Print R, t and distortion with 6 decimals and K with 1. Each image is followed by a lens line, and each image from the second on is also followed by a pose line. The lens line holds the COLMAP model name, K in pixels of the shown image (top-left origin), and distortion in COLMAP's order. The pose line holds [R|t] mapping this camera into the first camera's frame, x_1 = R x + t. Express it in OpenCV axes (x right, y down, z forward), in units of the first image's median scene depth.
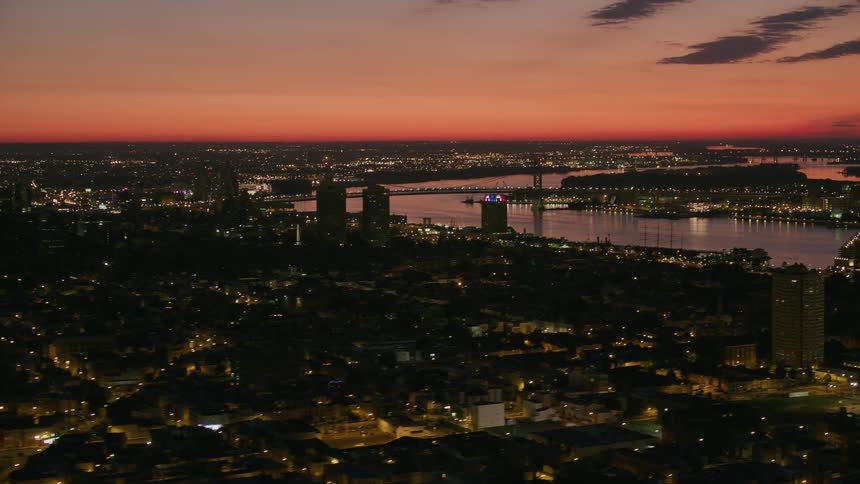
lens RADIAL K [[1099.7, 0, 430.0], [0, 1099.7, 242.0], [0, 0, 1]] dist [-0.224794, 0.279323]
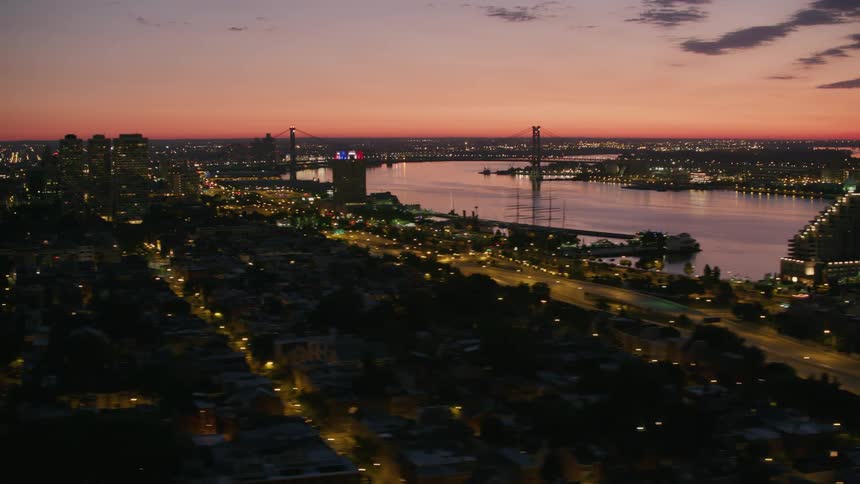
lens RADIAL K [[1099.7, 0, 430.0], [0, 1099.7, 242.0], [0, 0, 1]] dist [-0.224794, 0.279323]
pose [[0.999728, 0.010722, -0.020725, 0.051808], [-0.010162, 0.999585, 0.026940, -0.001141], [0.021006, -0.026723, 0.999422, 0.112820]]
